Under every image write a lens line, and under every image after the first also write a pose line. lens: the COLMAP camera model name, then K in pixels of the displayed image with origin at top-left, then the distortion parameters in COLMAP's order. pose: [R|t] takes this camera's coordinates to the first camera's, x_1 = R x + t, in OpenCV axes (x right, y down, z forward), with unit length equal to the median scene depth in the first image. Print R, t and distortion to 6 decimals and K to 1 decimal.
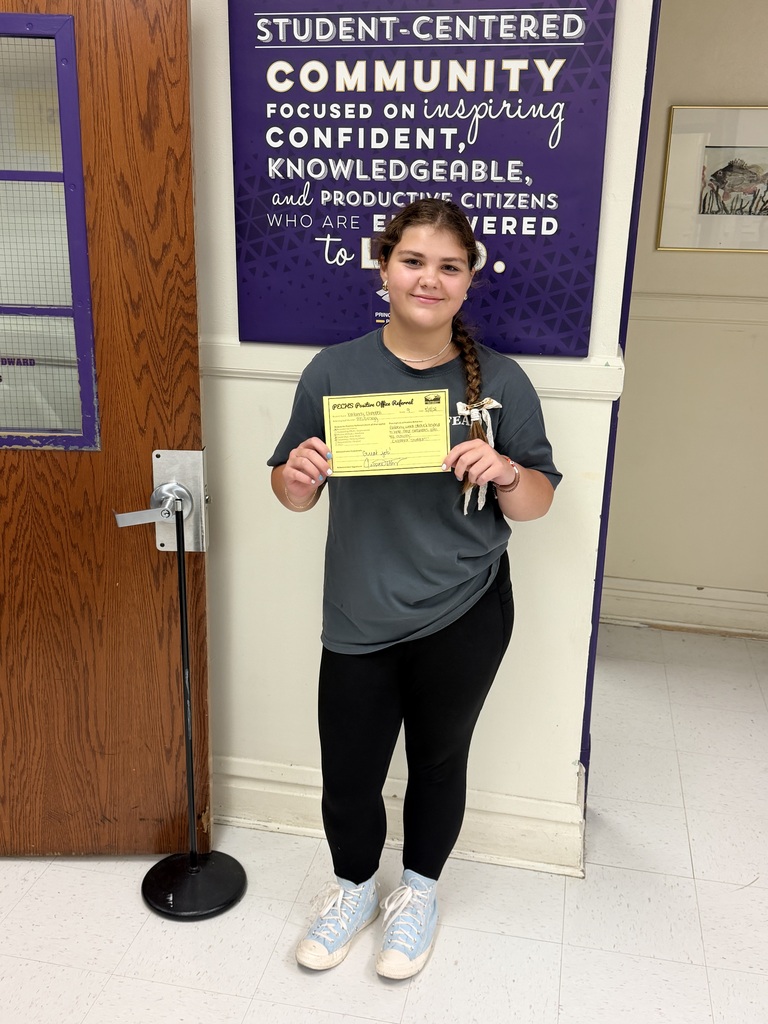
lens RADIAL K [[1066.0, 0, 385.6], [0, 1066.0, 528.0], [0, 0, 1]] dist [0.109397, -0.292567]
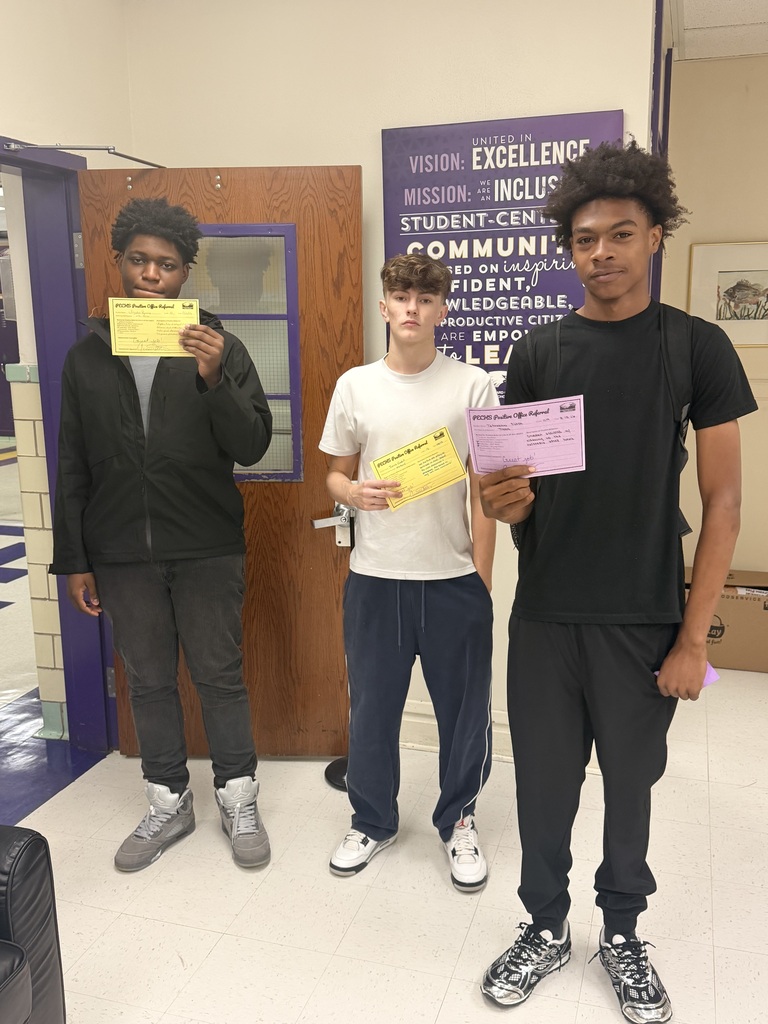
lens RADIAL K [[920.6, 0, 384.0], [0, 920.6, 512.0], [0, 0, 1]] dist [0.096713, -0.232021]
pose [[0.994073, -0.014778, -0.107705, 0.000881], [0.005110, 0.995974, -0.089493, 0.103408], [0.108594, 0.088413, 0.990147, -0.369996]]
